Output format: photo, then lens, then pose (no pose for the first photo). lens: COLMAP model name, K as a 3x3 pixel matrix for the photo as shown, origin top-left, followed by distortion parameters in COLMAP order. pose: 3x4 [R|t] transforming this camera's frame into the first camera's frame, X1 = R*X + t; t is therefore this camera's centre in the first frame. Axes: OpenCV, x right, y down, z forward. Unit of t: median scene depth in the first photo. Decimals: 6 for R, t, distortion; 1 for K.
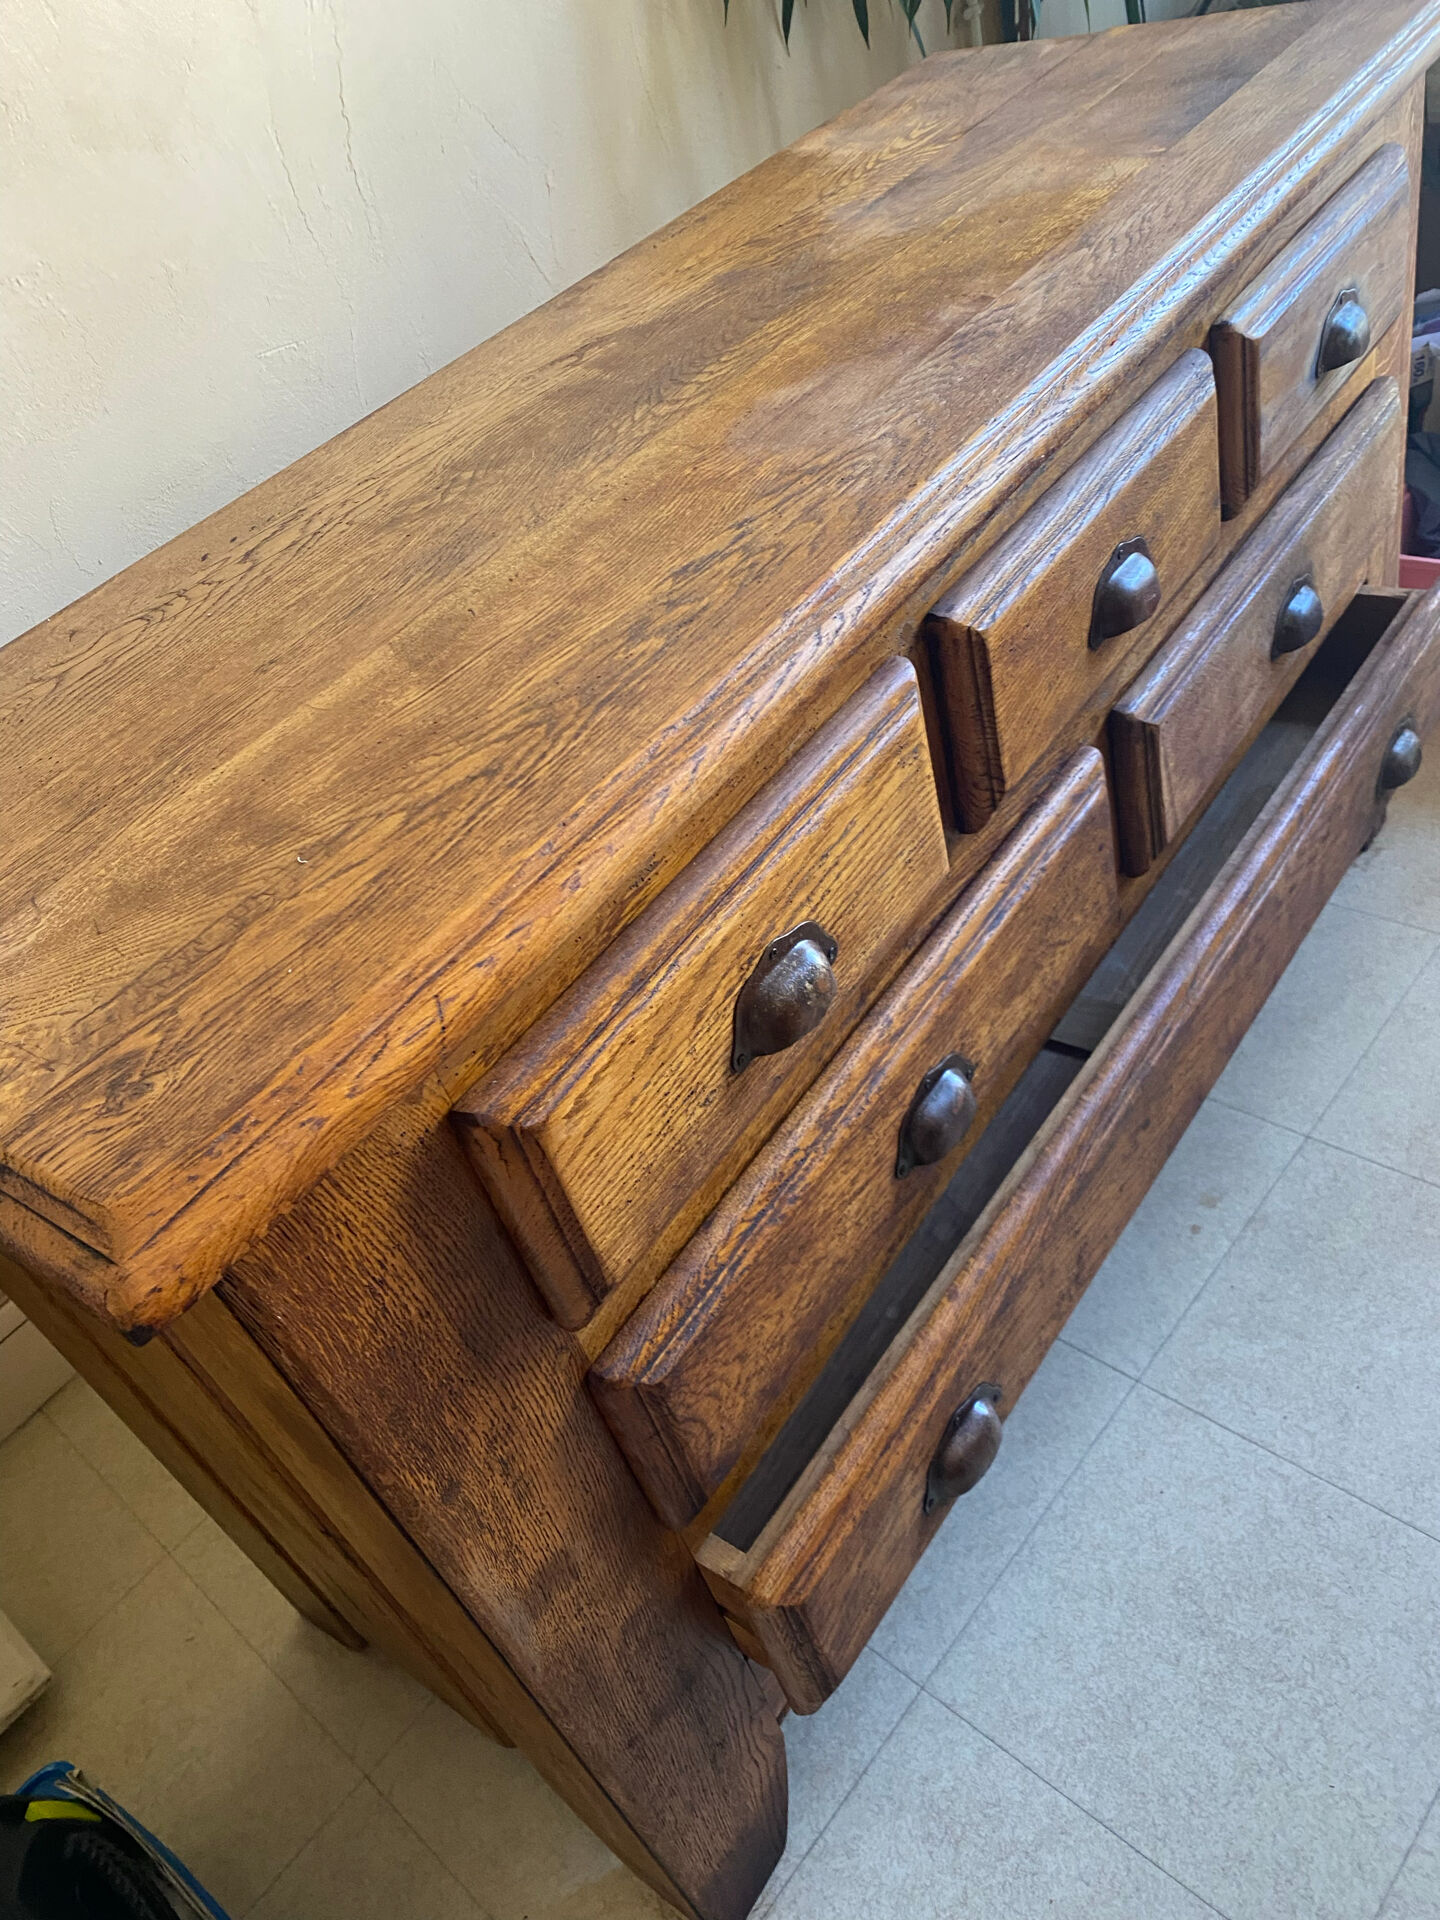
lens RADIAL K [[1473.6, 0, 685.3], [0, 1473.6, 920.7], [0, 0, 1]] dist [0.018218, -0.028313]
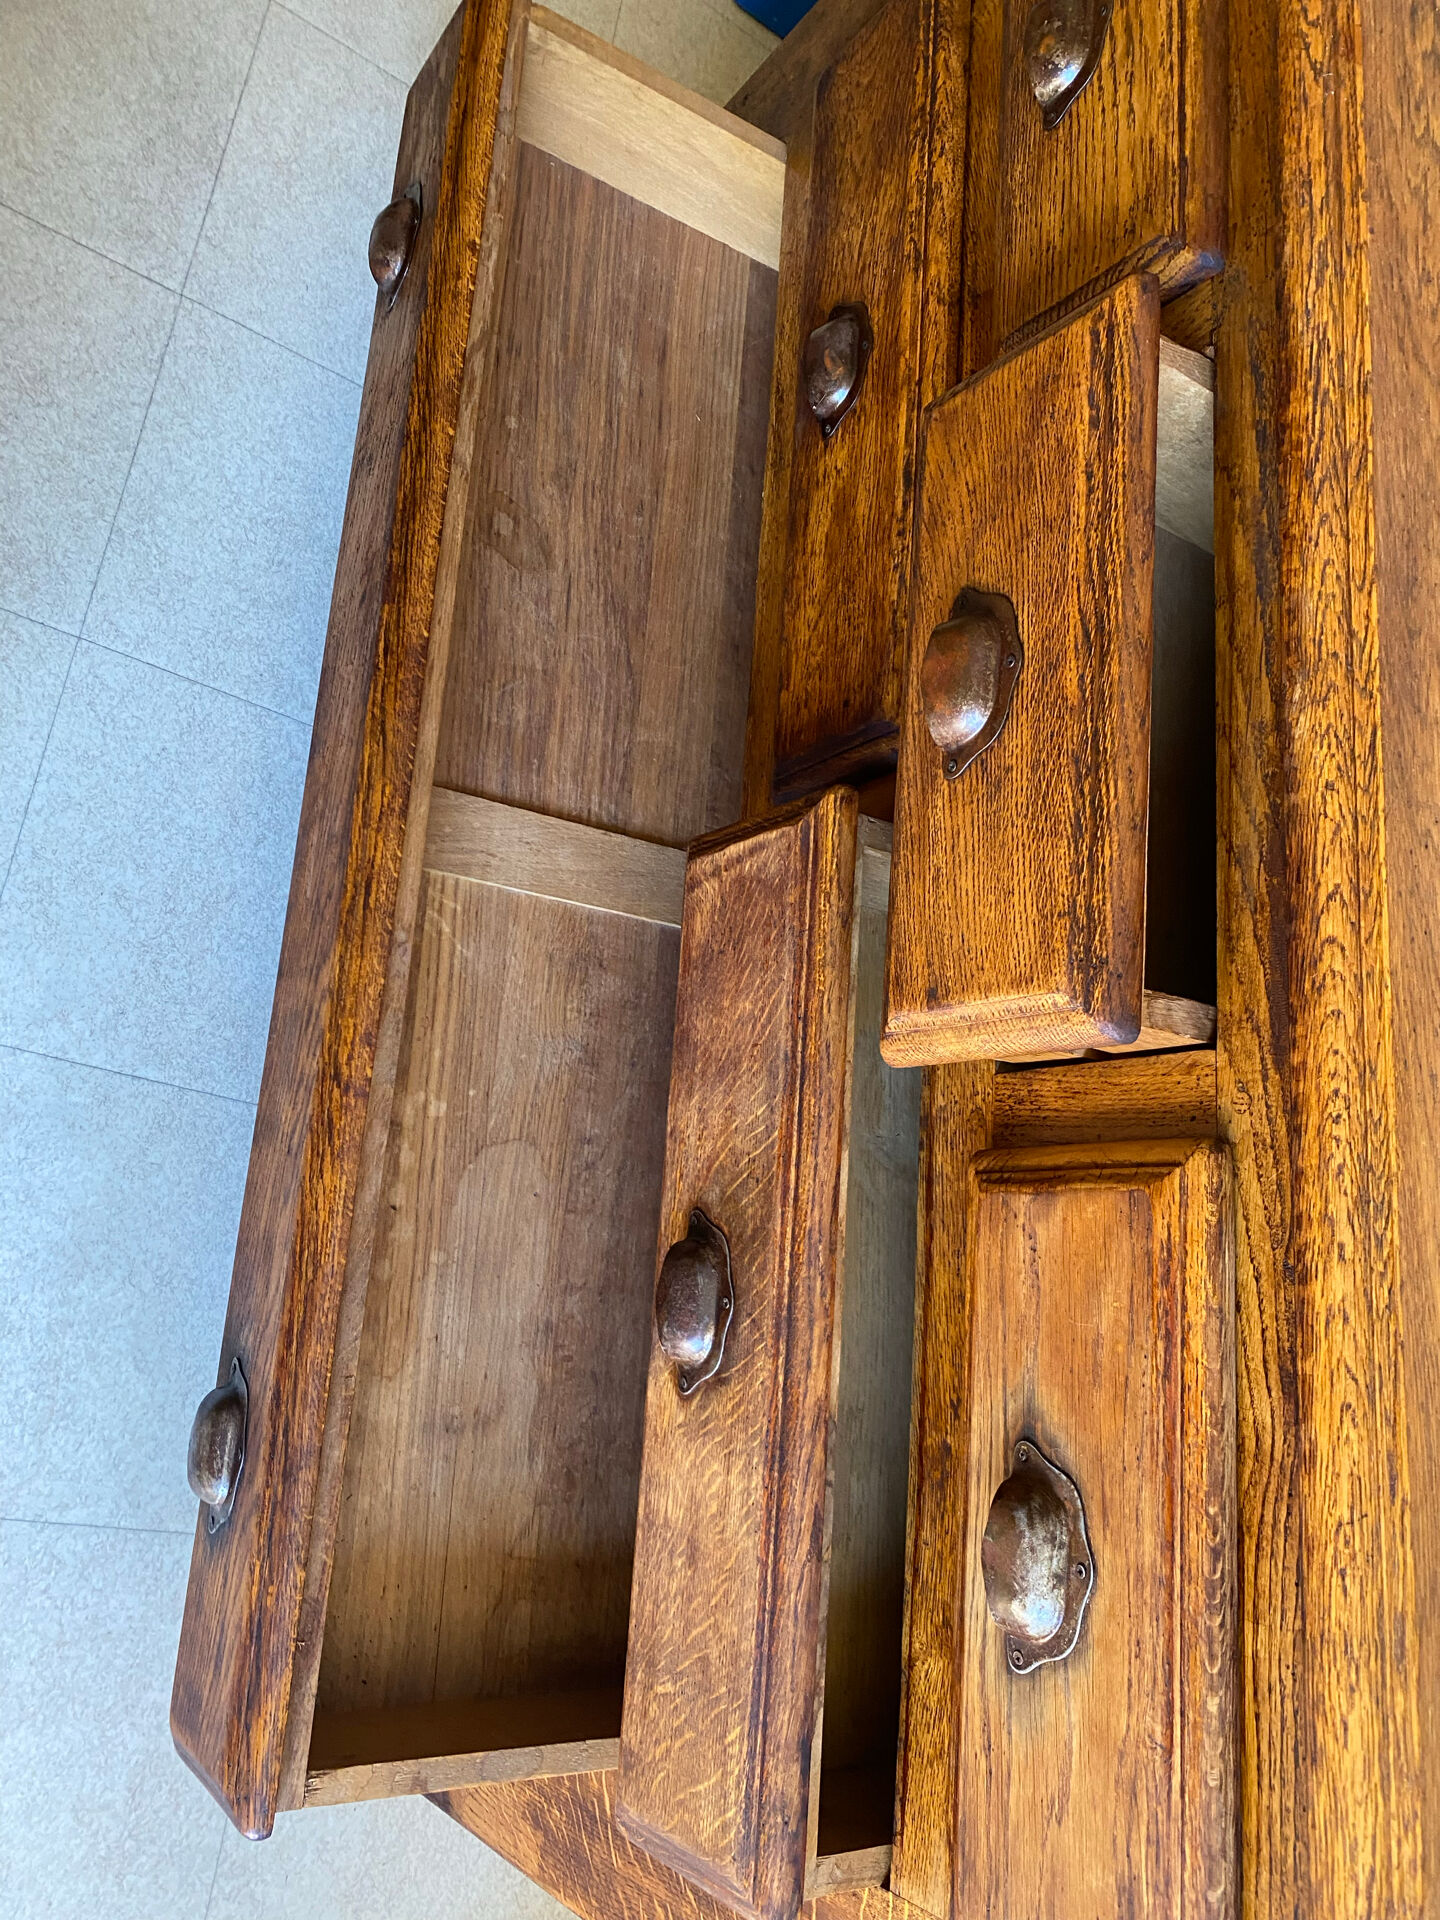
lens RADIAL K [[1473.6, 0, 701.0], [0, 1473.6, 965.7], [0, 0, 1]] dist [0.018218, -0.028313]
pose [[-0.820822, 0.462428, -0.335279, 0.942376], [-0.560636, -0.539971, 0.627788, -0.831758], [0.109265, 0.703272, 0.702474, 0.649975]]
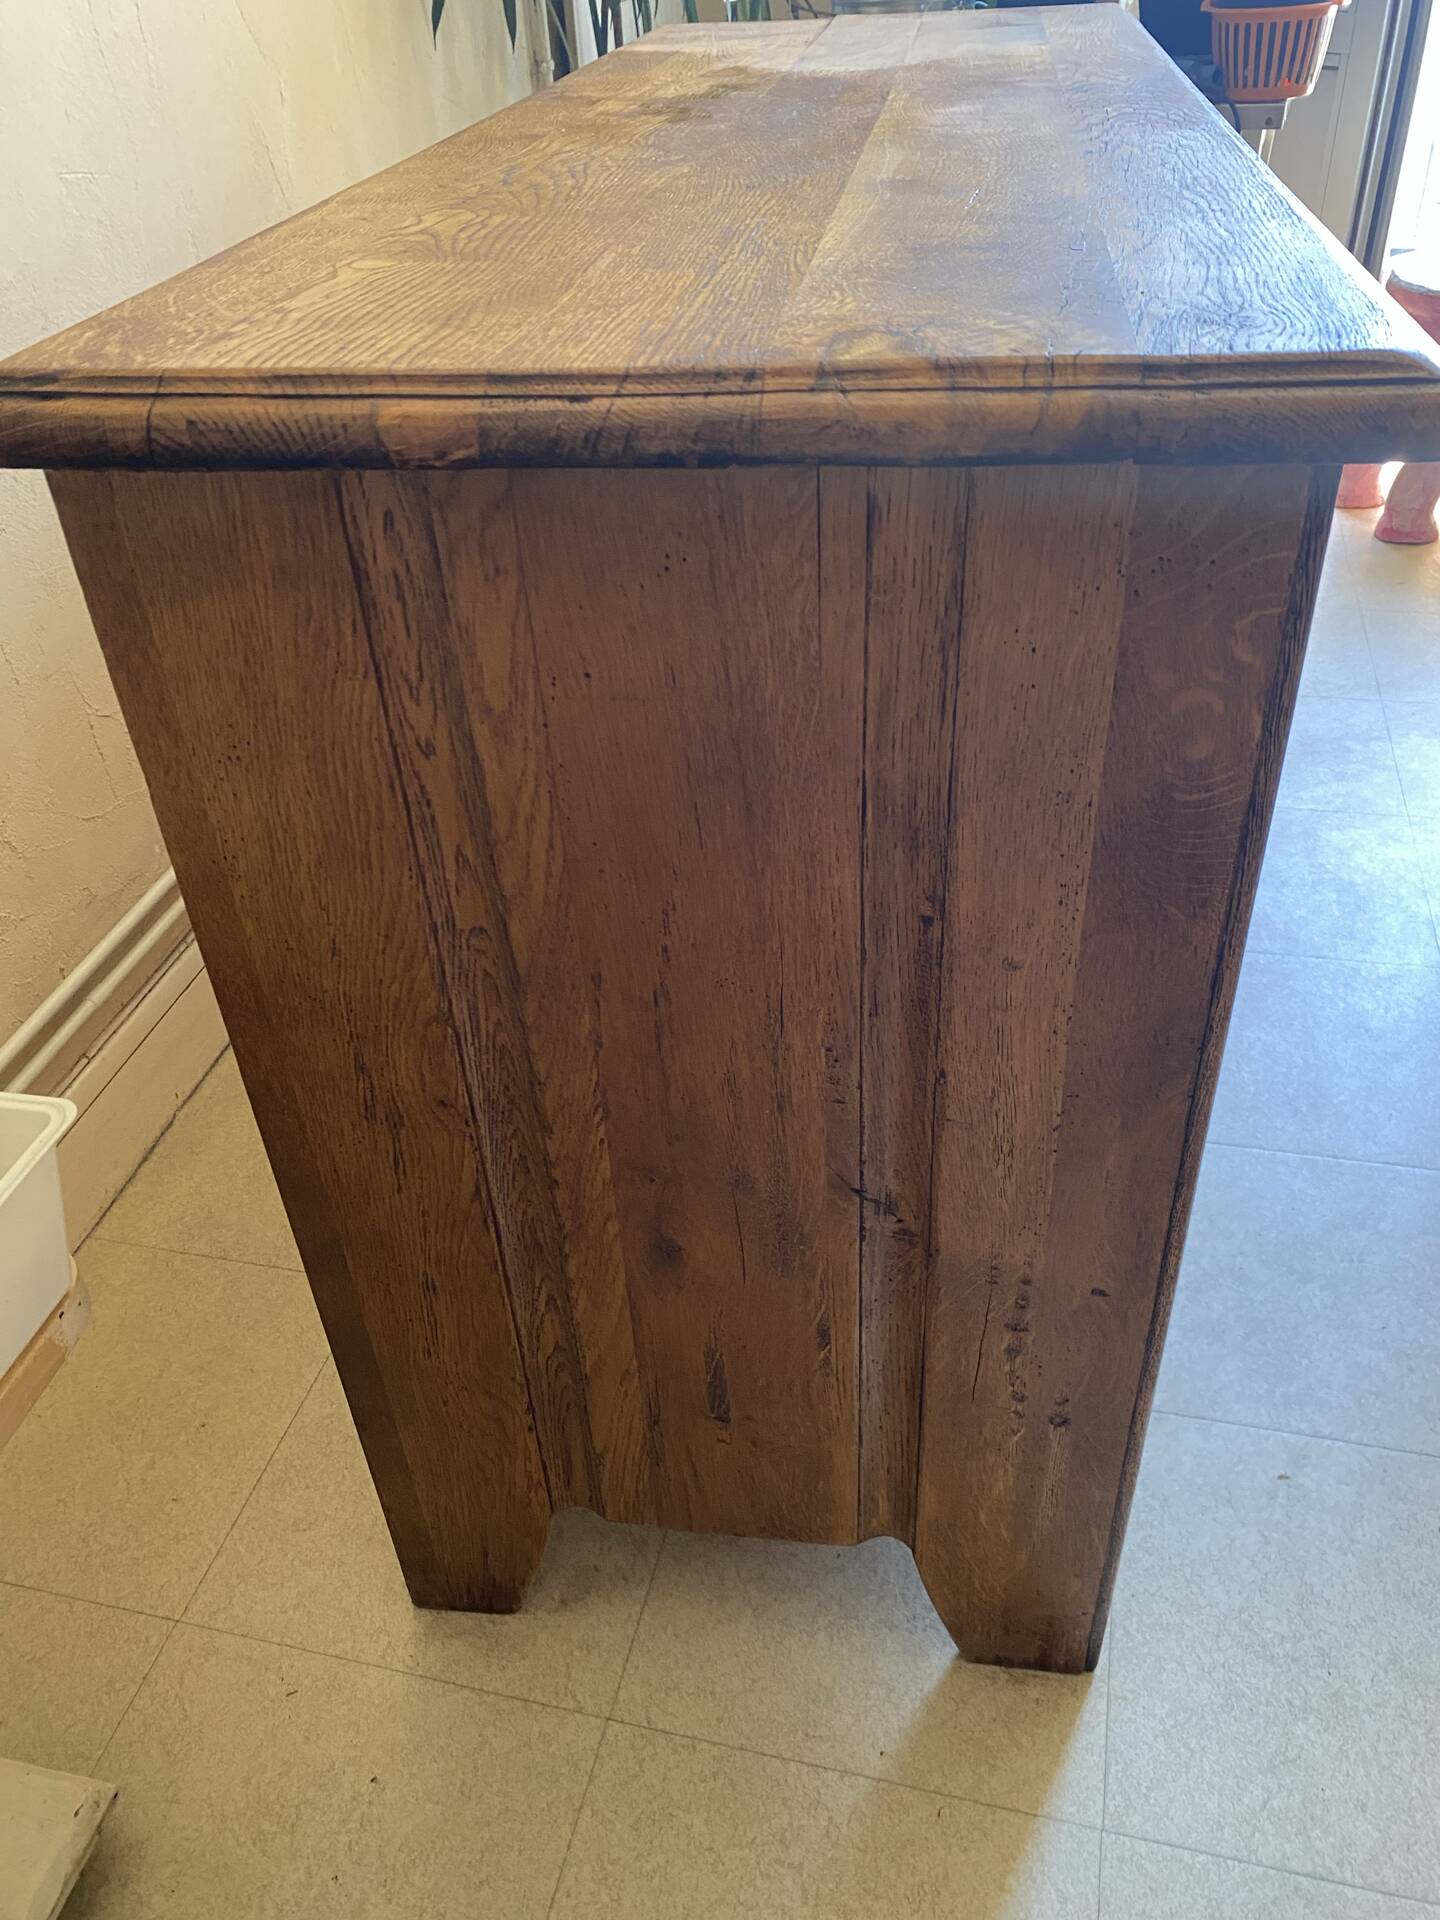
lens RADIAL K [[1473.6, 0, 729.0], [0, 1473.6, 949.6], [0, 0, 1]] dist [0.018218, -0.028313]
pose [[0.859066, -0.104471, 0.501091, -0.812927], [0.171657, 0.981060, -0.089749, 0.374477], [-0.482224, 0.163116, 0.860728, 0.287749]]
